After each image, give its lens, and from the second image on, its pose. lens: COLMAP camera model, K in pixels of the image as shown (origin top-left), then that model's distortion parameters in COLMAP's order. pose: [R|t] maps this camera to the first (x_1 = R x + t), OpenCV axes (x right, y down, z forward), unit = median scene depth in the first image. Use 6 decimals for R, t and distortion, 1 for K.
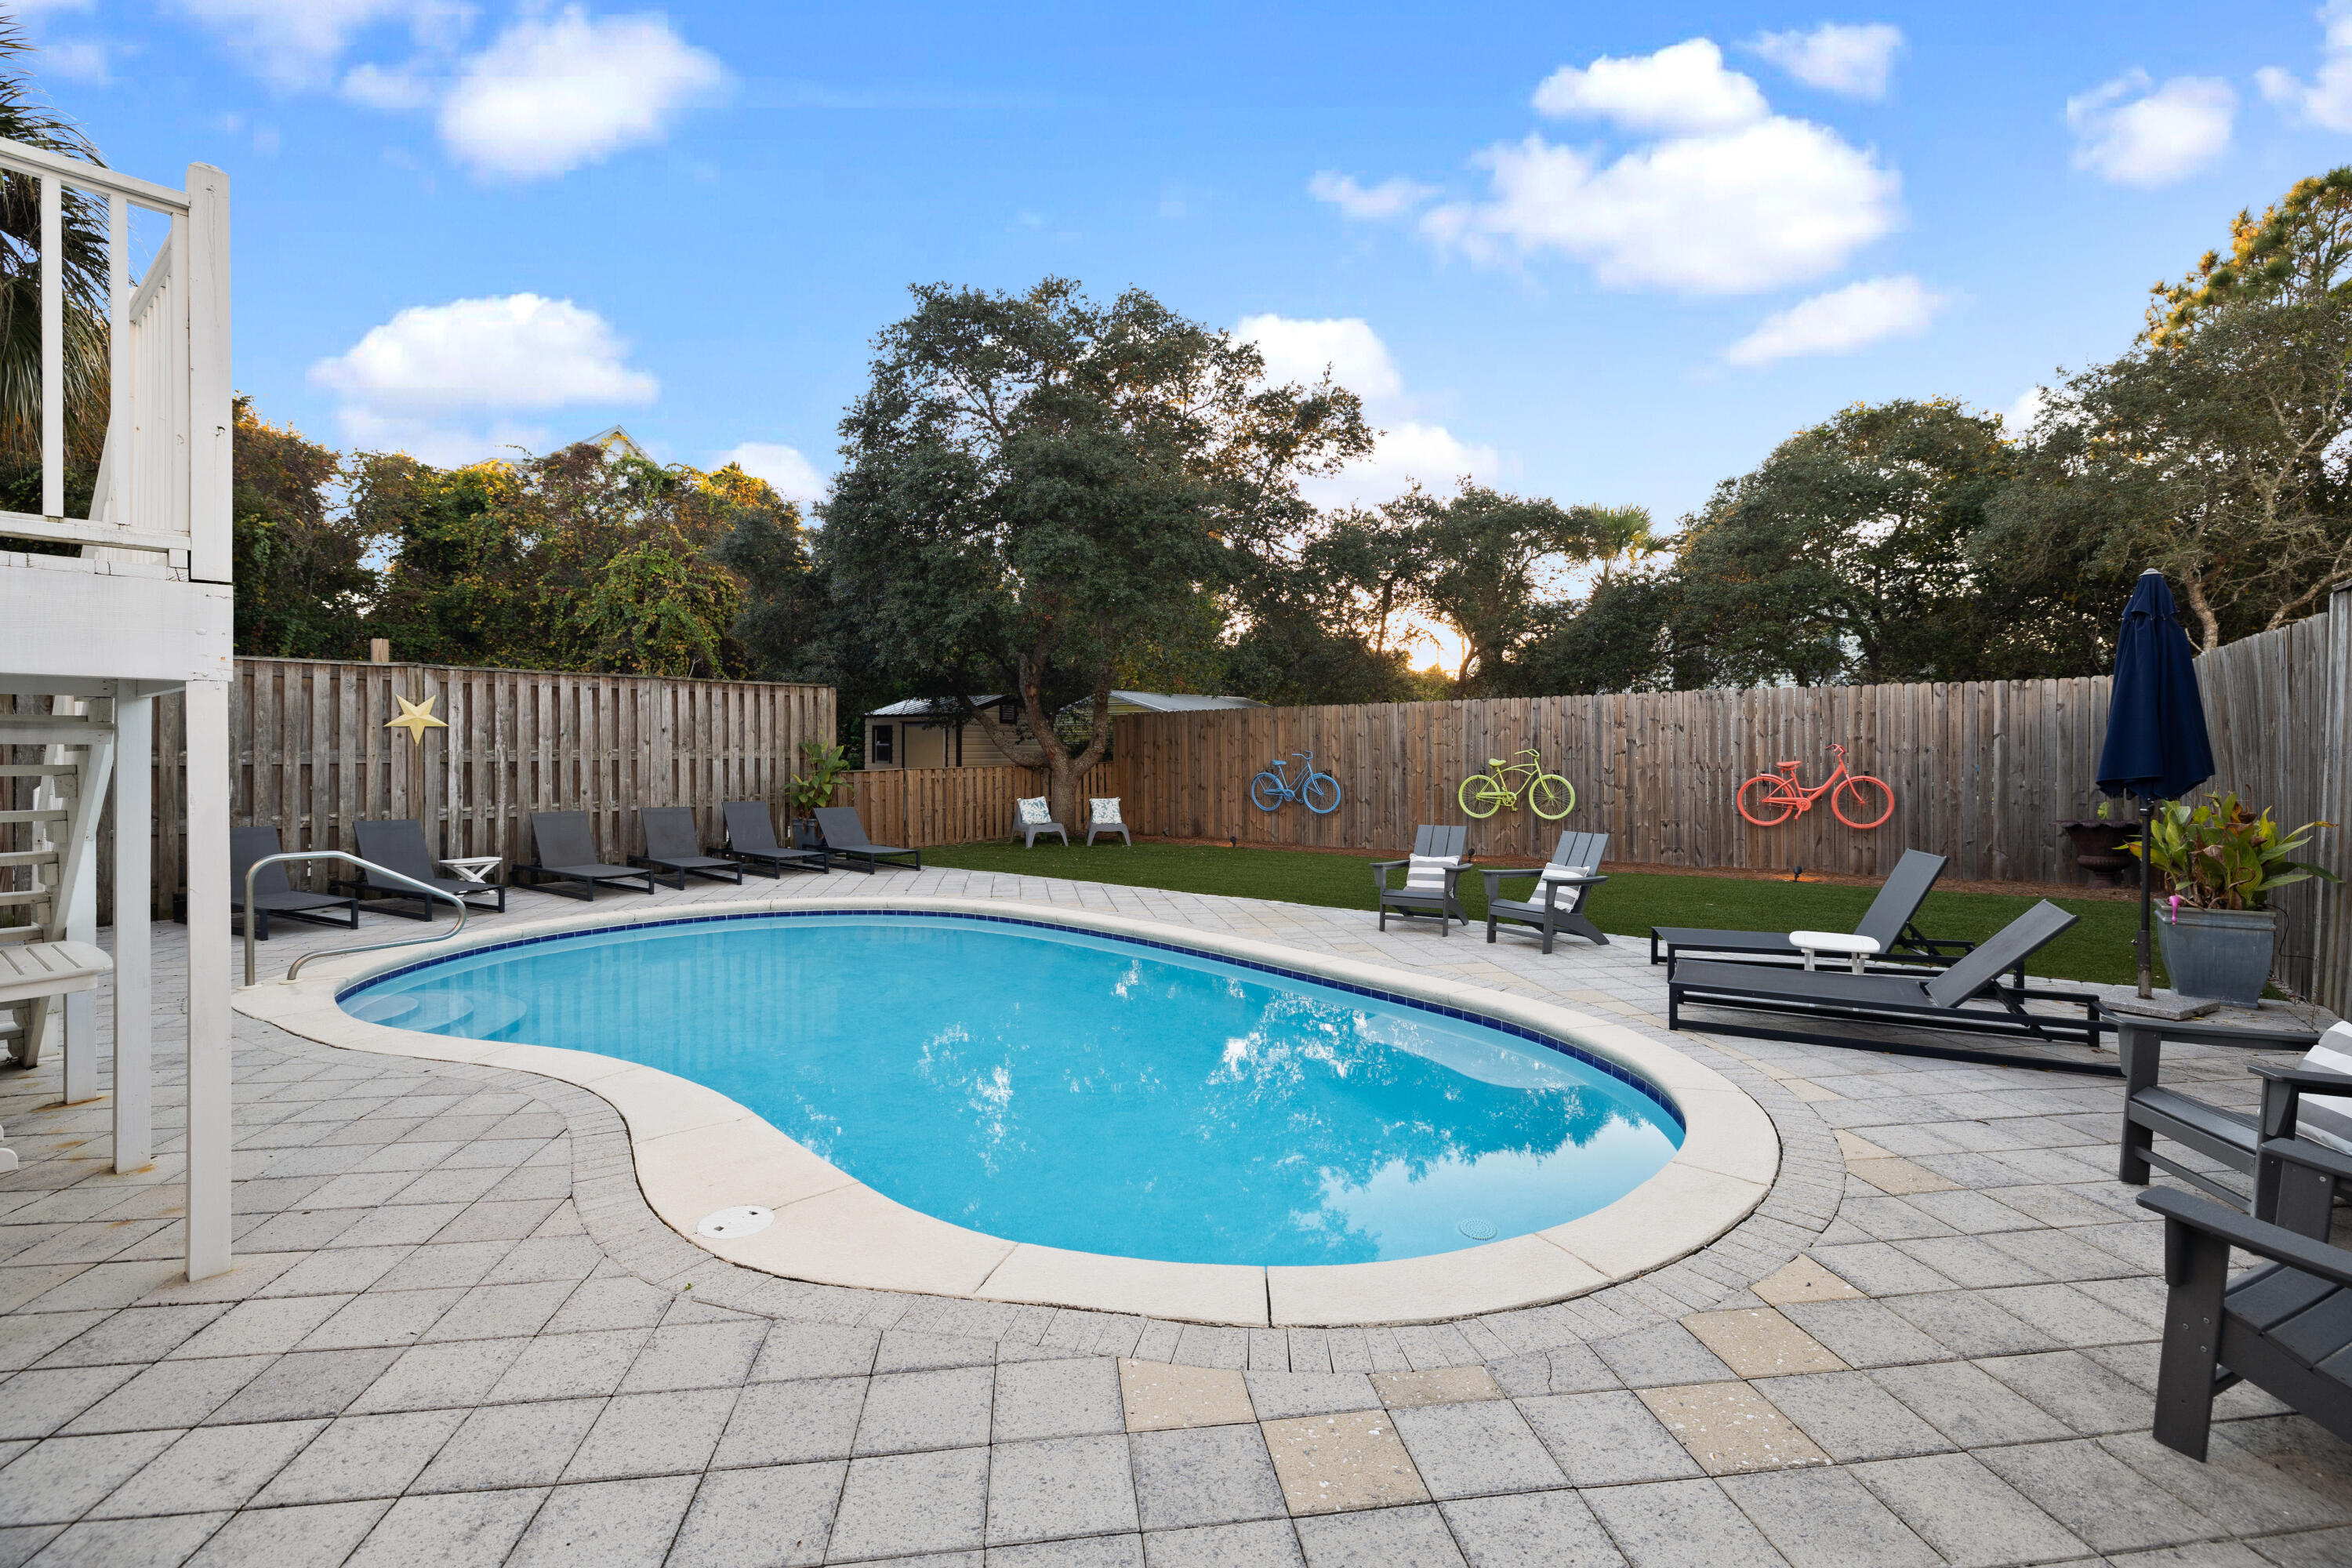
lens RADIAL K [[1042.8, 0, 1192.9], [0, 1042.8, 762.2], [0, 0, 1]] dist [-0.003637, 0.000443]
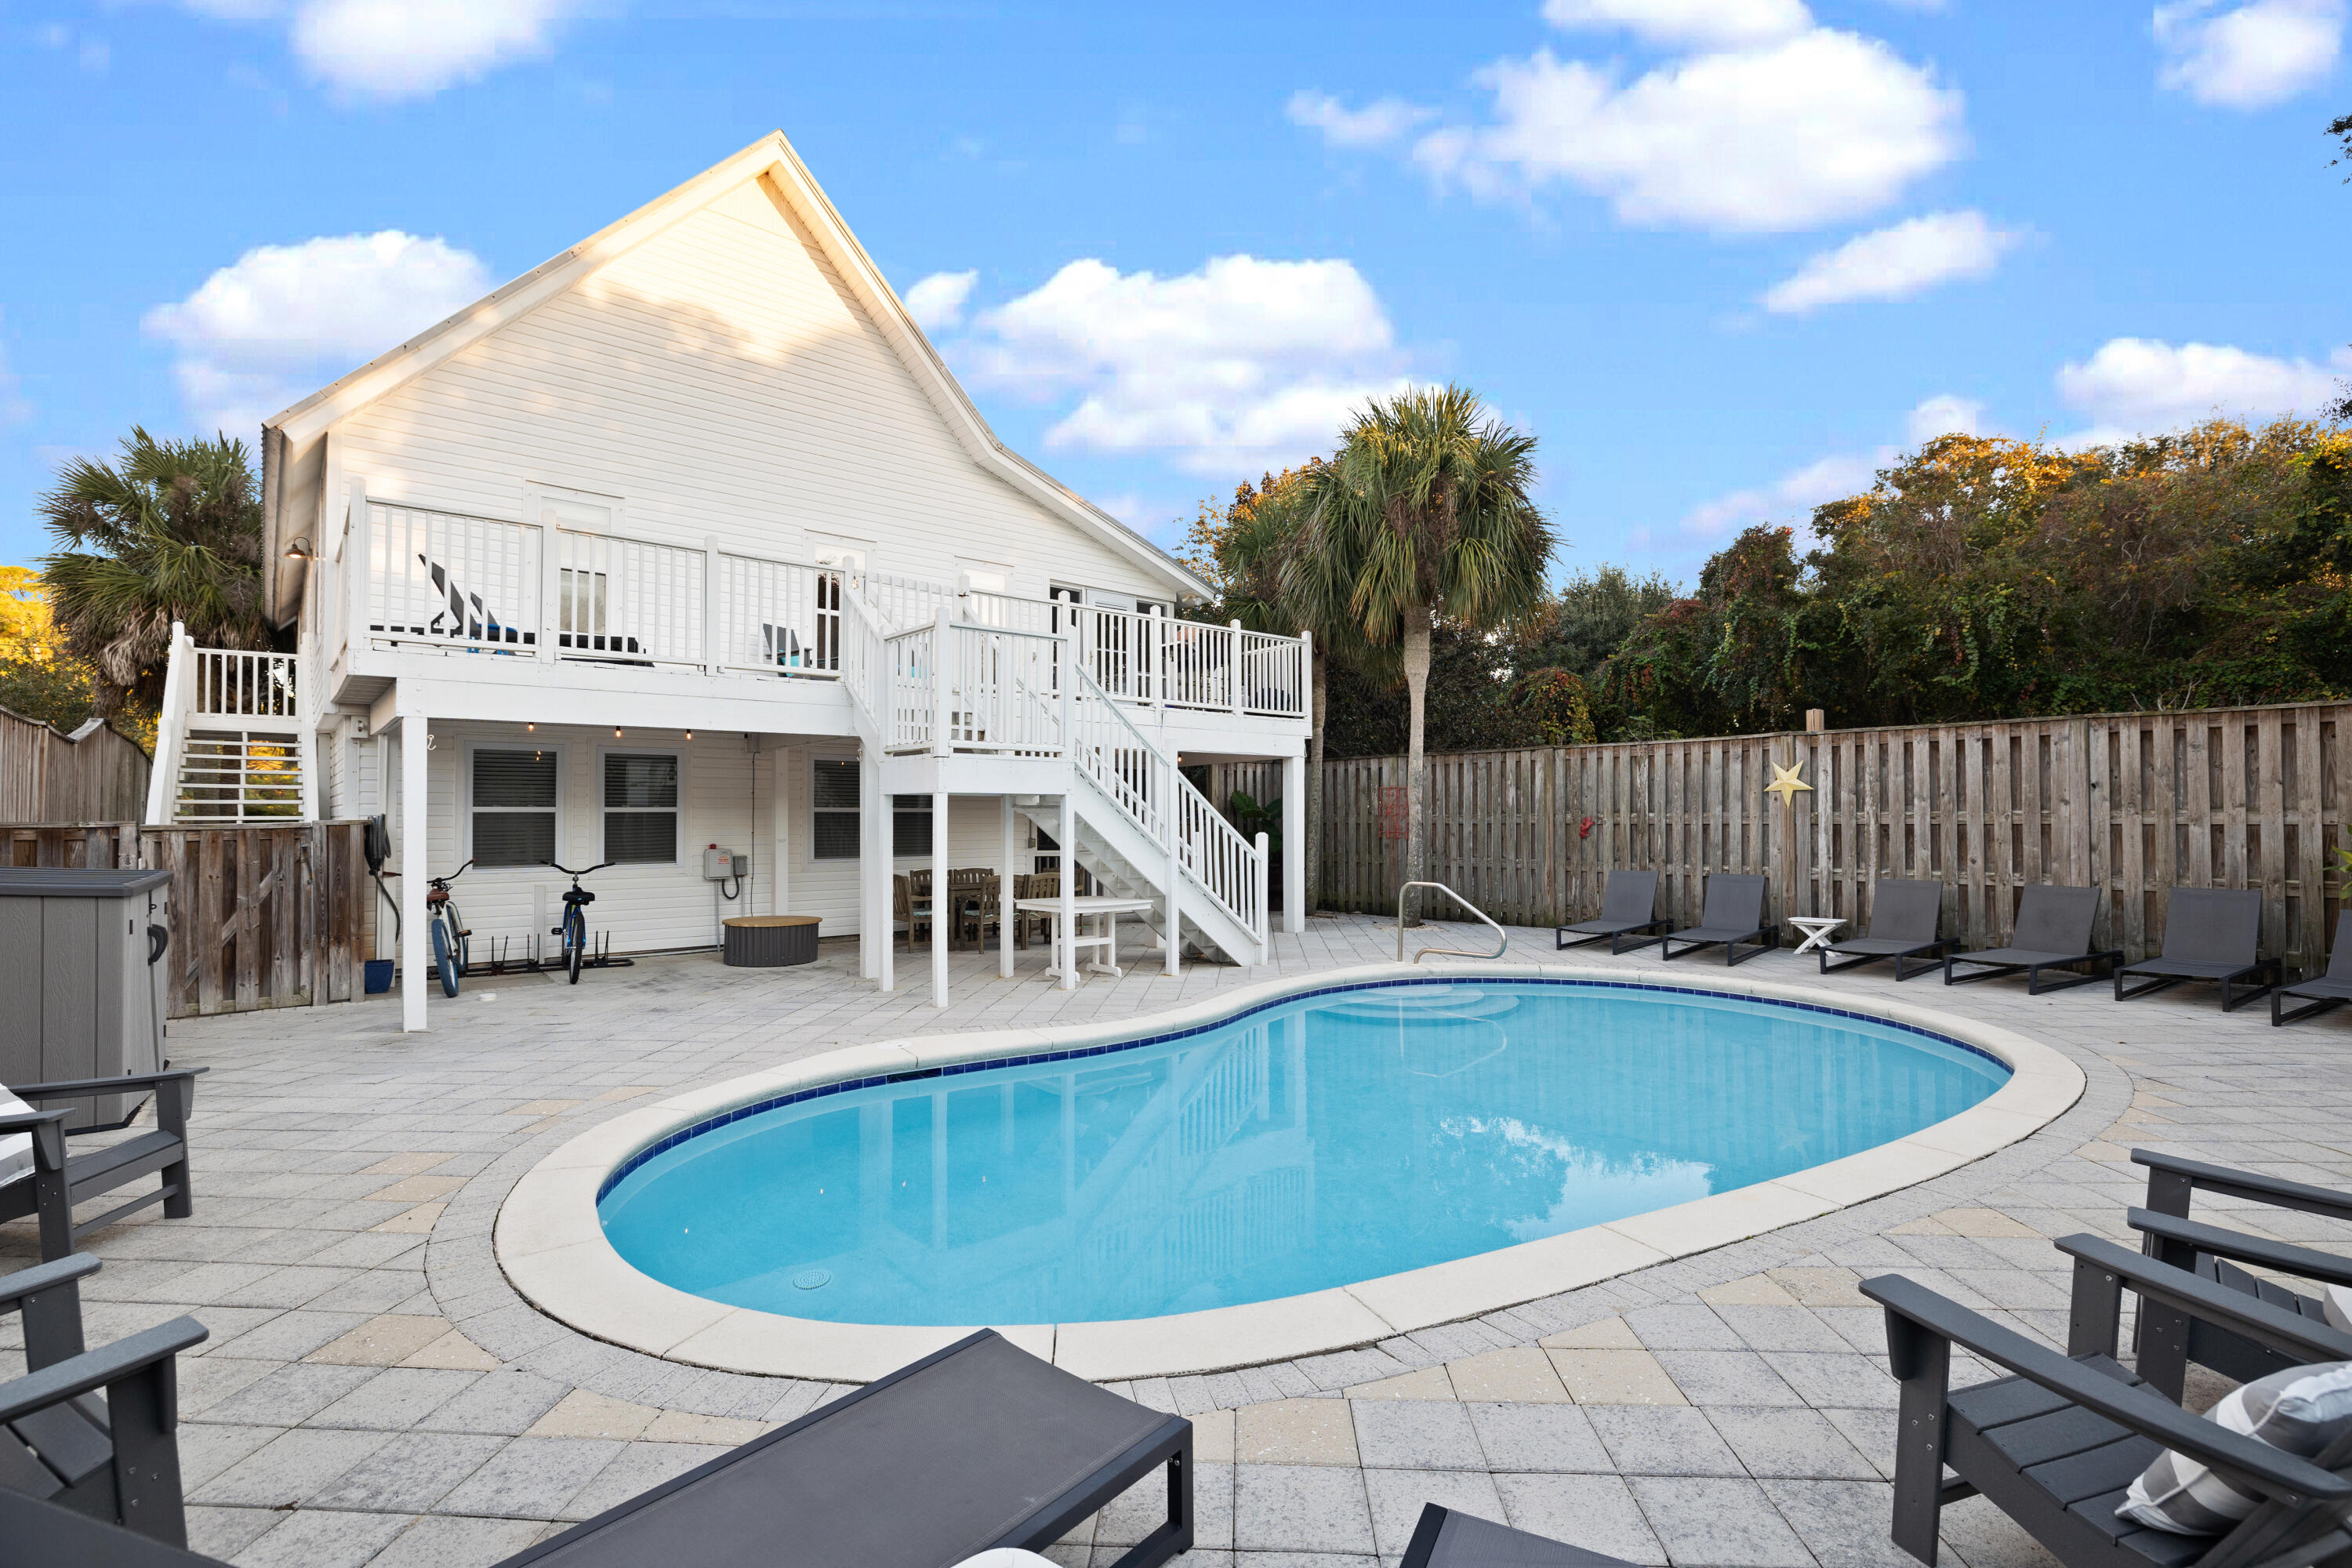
lens RADIAL K [[1042.8, 0, 1150.8], [0, 1042.8, 784.2], [0, 0, 1]] dist [-0.003637, 0.000443]
pose [[-0.216067, -0.023328, -0.976100, 0.456082], [-0.007646, 0.999724, -0.022200, -0.011705], [0.976349, 0.002667, -0.216185, 0.592135]]
